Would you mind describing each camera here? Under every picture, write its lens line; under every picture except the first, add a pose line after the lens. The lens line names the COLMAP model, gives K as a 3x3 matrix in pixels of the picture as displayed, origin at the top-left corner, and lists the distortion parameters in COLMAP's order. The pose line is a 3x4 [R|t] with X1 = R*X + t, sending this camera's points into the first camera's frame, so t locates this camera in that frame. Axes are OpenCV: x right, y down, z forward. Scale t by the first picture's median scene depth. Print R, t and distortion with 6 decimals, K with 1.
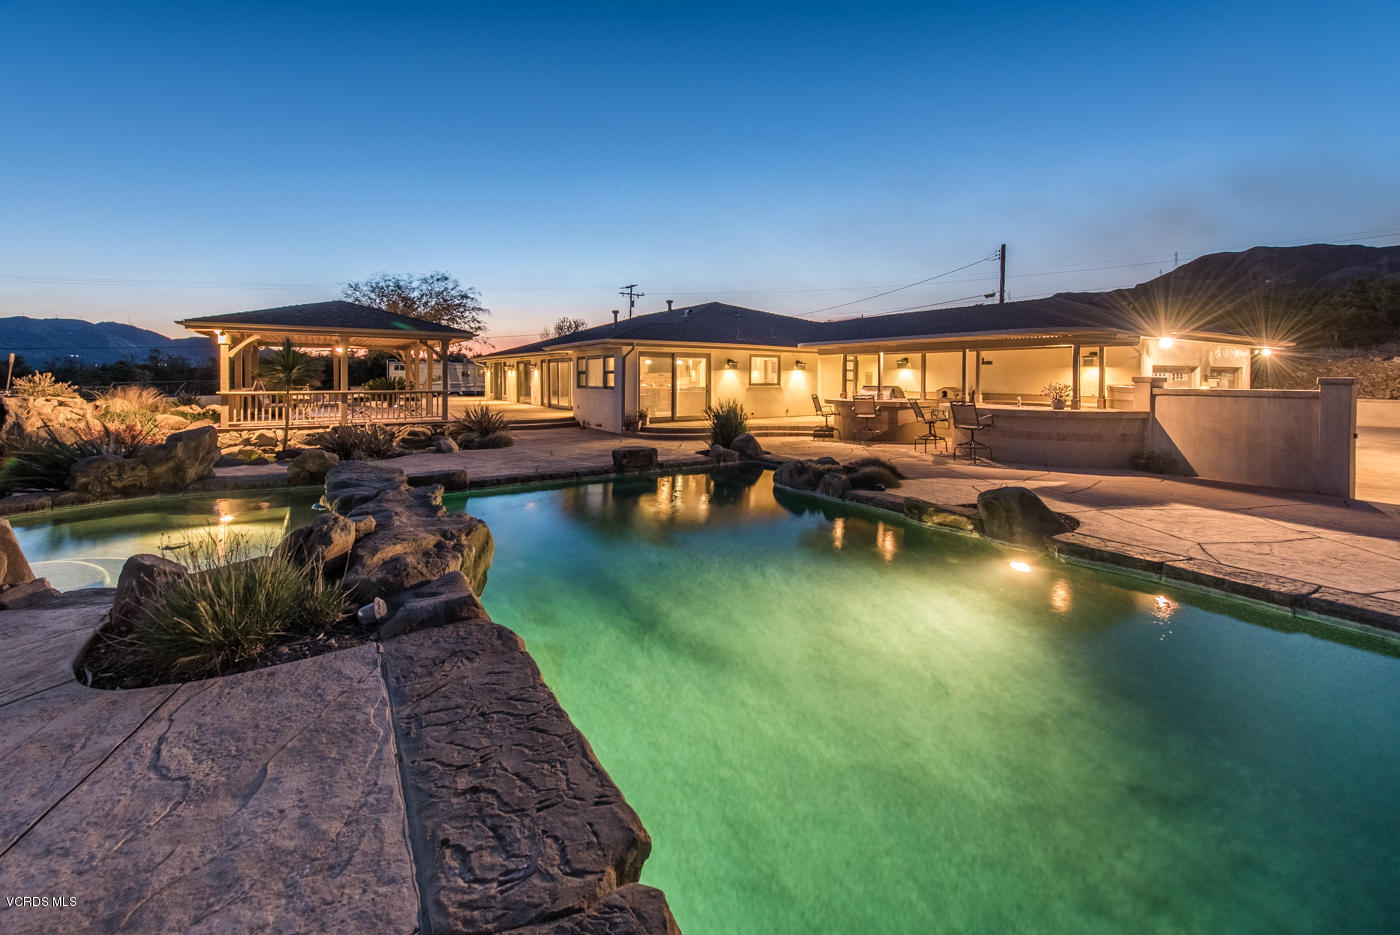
lens RADIAL K [[564.4, 0, 707.0], [0, 564.4, 379.3], [0, 0, 1]] dist [-0.000841, -0.000202]
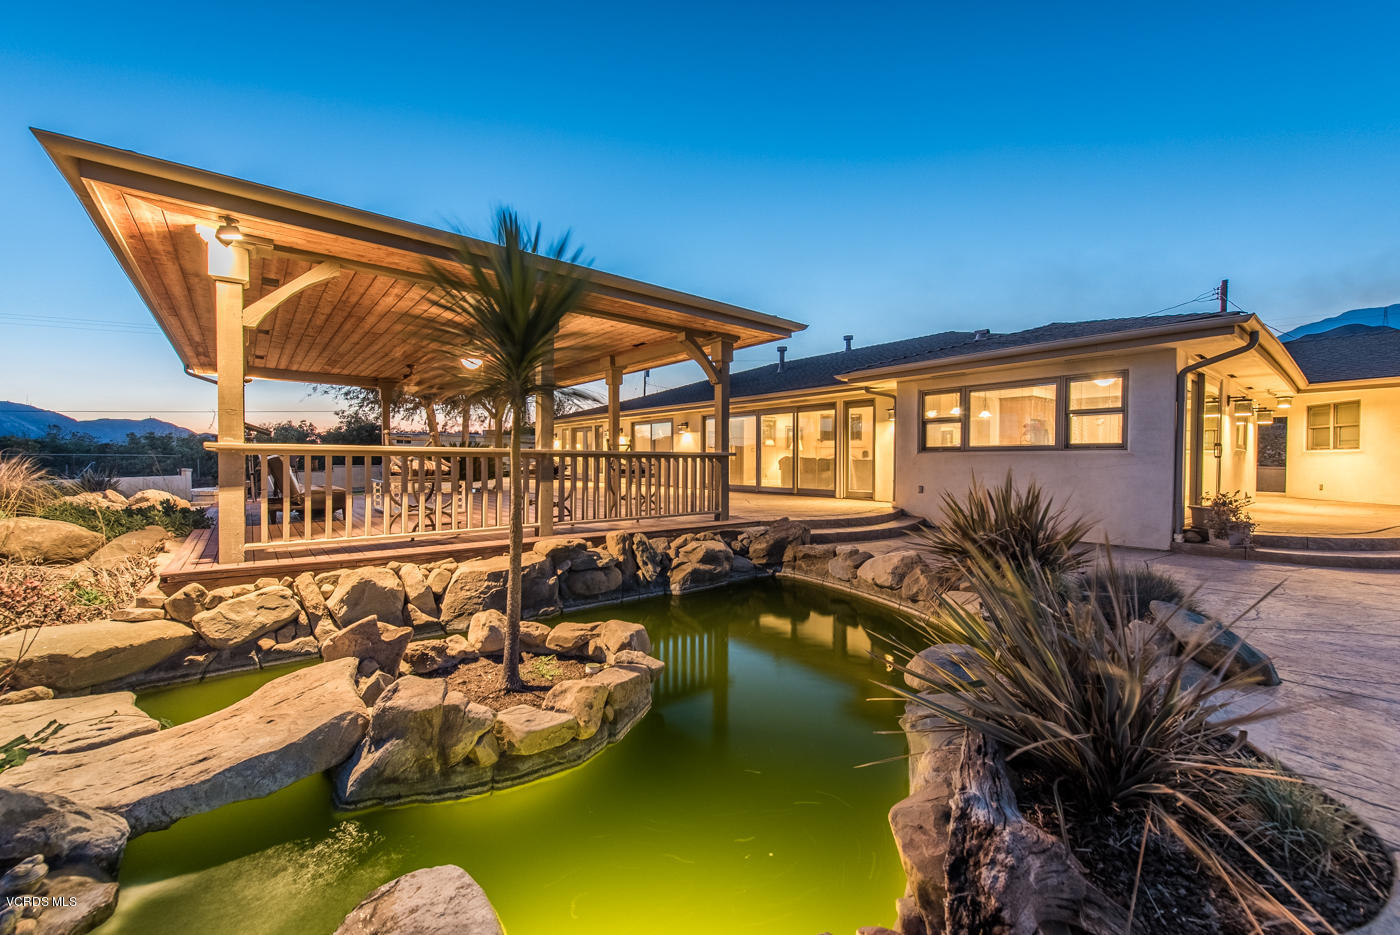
lens RADIAL K [[552.3, 0, 699.0], [0, 552.3, 463.3], [0, 0, 1]] dist [-0.000026, -0.000181]
pose [[0.996491, -0.000652, 0.083702, -0.560391], [0.000596, 1.000000, 0.000690, 0.030478], [-0.083702, -0.000637, 0.996491, 0.613270]]
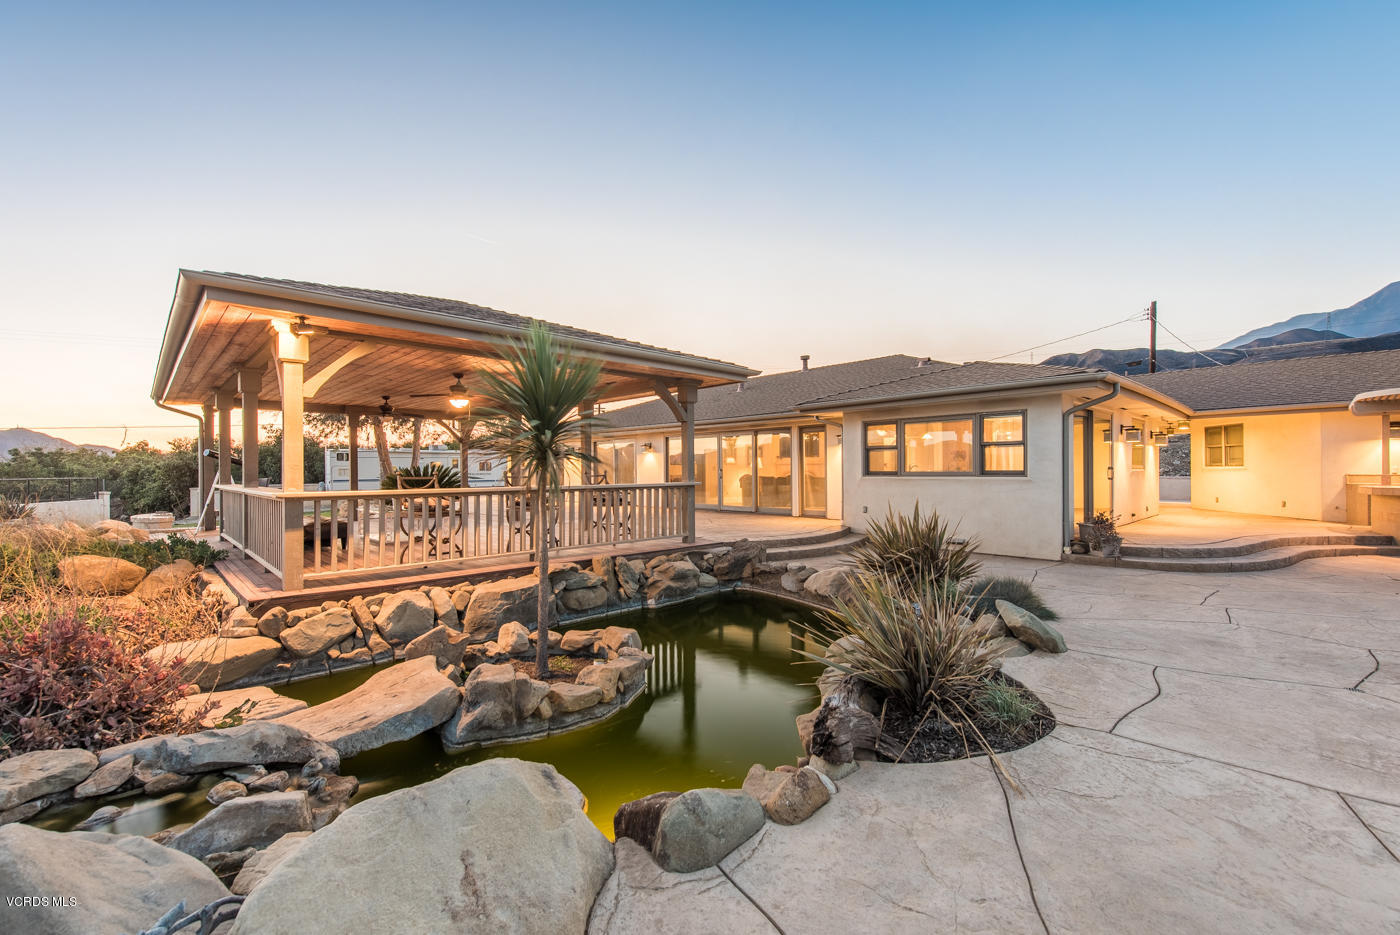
lens RADIAL K [[590.8, 0, 700.0], [0, 590.8, 467.5], [0, 0, 1]] dist [0.001914, 0.000298]
pose [[0.987444, -0.010179, 0.157644, -0.580316], [0.011479, 0.999907, -0.007337, 0.011522], [-0.157554, 0.009054, 0.987469, 0.514678]]
